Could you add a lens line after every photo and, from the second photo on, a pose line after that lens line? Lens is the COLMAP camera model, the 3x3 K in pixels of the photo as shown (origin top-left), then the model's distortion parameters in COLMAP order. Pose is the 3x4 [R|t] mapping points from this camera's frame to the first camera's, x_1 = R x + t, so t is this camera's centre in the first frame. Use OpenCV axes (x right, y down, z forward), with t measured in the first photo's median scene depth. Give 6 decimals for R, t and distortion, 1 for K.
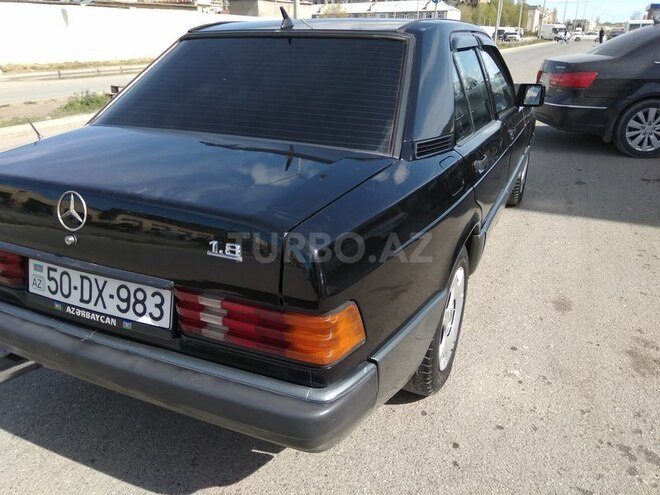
lens RADIAL K [[518.3, 0, 333.5], [0, 518.3, 247.6], [0, 0, 1]] dist [0.063848, -0.093081]
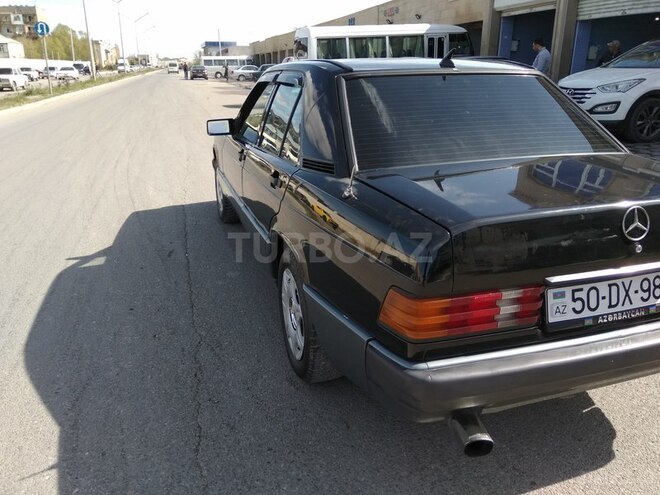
lens RADIAL K [[518.3, 0, 328.5], [0, 518.3, 244.7], [0, 0, 1]] dist [0.063848, -0.093081]
pose [[0.728353, -0.218388, 0.649468, -1.627854], [0.258098, 0.965477, 0.035201, -0.223124], [-0.634734, 0.141988, 0.759574, 0.515779]]
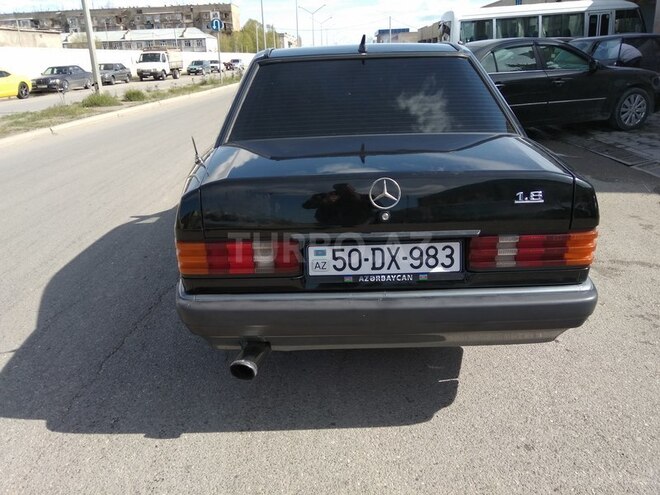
lens RADIAL K [[518.3, 0, 328.8], [0, 518.3, 246.1], [0, 0, 1]] dist [0.063848, -0.093081]
pose [[0.907328, -0.165201, 0.386606, -1.051797], [0.183202, 0.983025, -0.009901, 0.041120], [-0.378408, 0.079811, 0.922192, -0.101217]]
